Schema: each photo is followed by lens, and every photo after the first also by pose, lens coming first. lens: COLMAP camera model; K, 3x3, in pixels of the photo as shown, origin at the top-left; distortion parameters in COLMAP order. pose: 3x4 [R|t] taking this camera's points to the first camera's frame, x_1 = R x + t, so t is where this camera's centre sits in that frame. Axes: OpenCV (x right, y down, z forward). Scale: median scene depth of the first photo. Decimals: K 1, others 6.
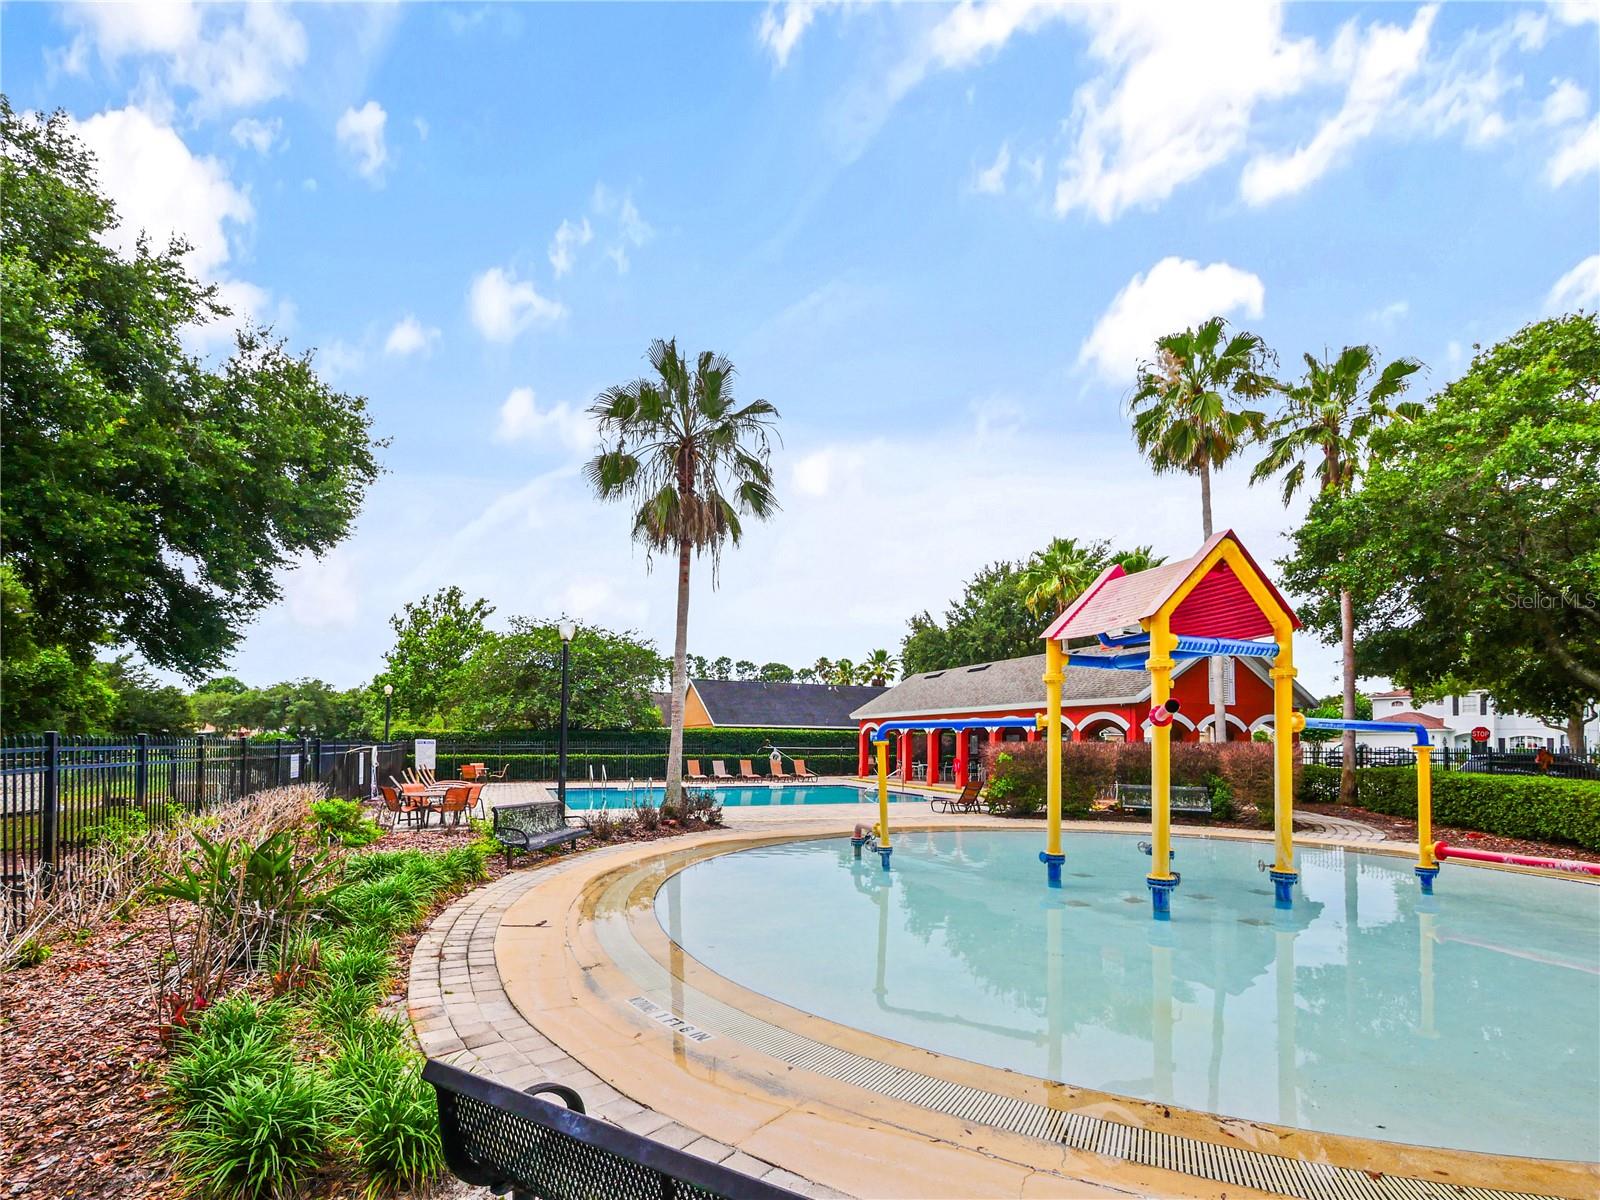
lens RADIAL K [[677.6, 0, 827.1], [0, 677.6, 591.2], [0, 0, 1]] dist [-0.000276, 0.000343]
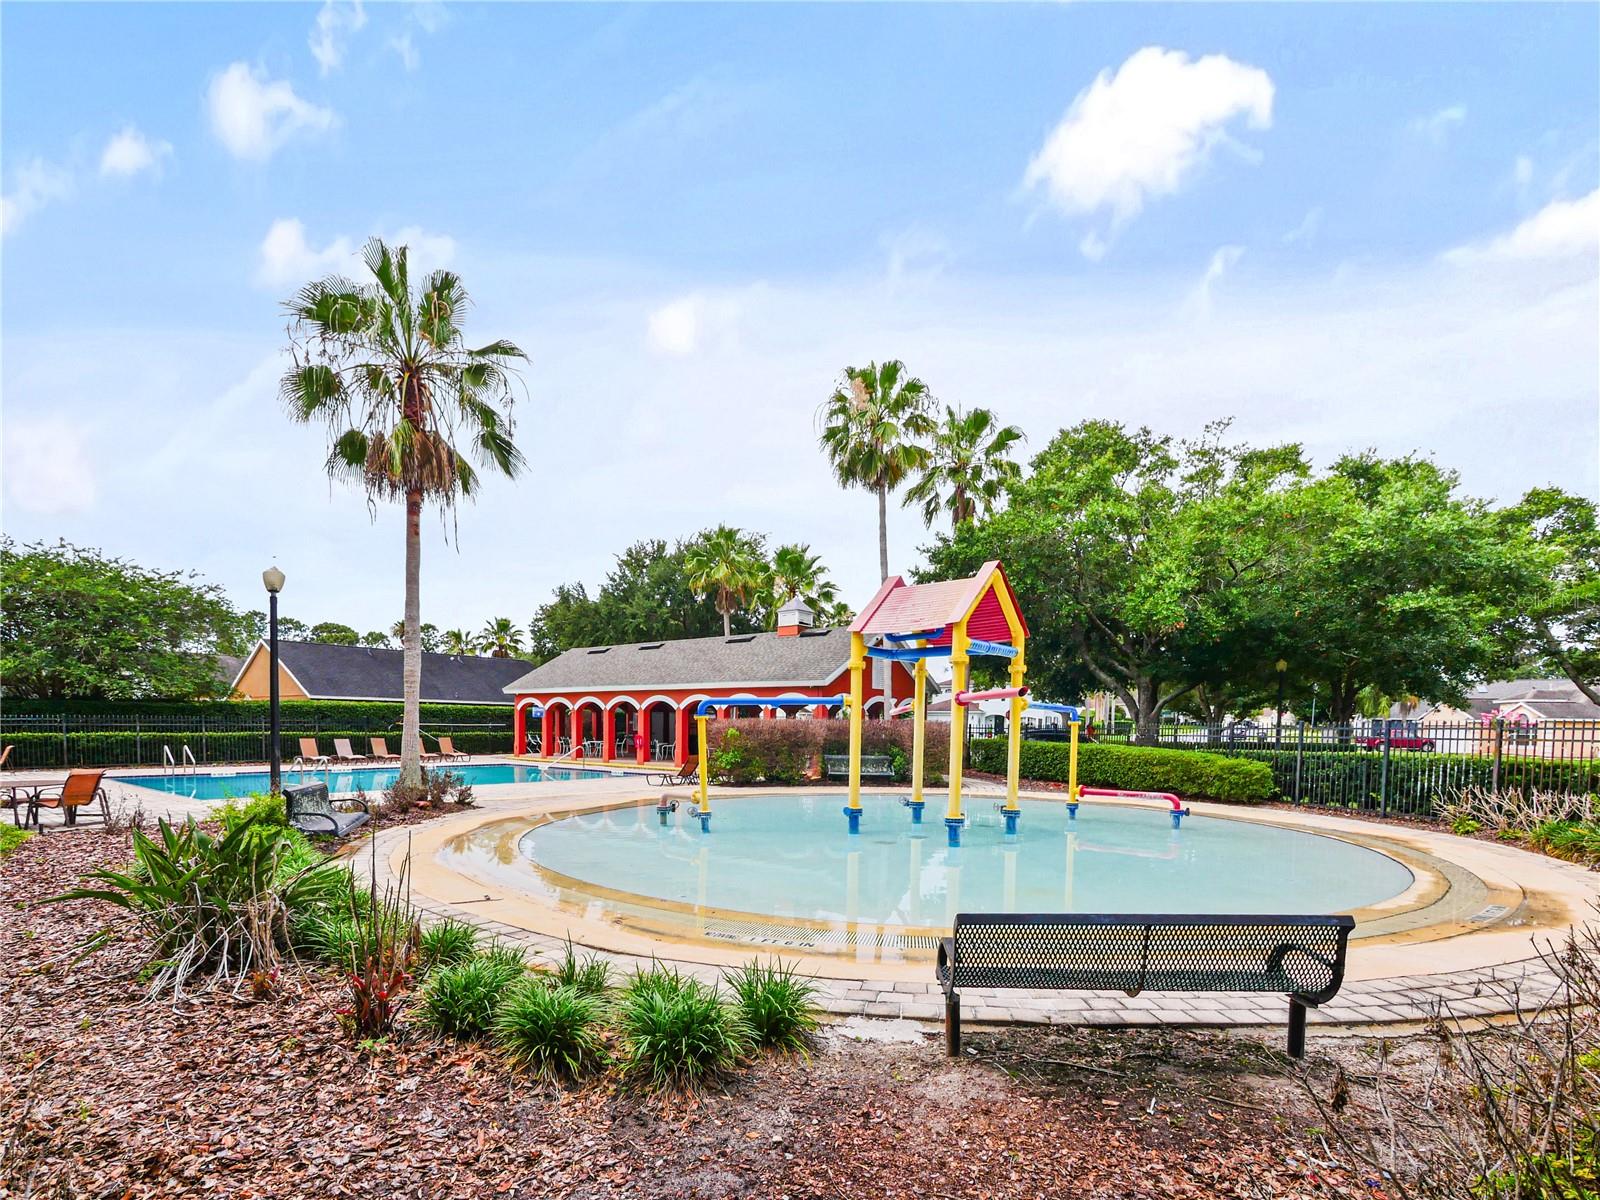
lens RADIAL K [[705.7, 0, 776.8], [0, 705.7, 606.8], [0, 0, 1]] dist [-0.002141, 0.000338]
pose [[0.883622, 0.079076, 0.461476, -0.135857], [-0.106810, 0.993689, 0.034245, -0.000569], [-0.455856, -0.079550, 0.886492, -0.011430]]
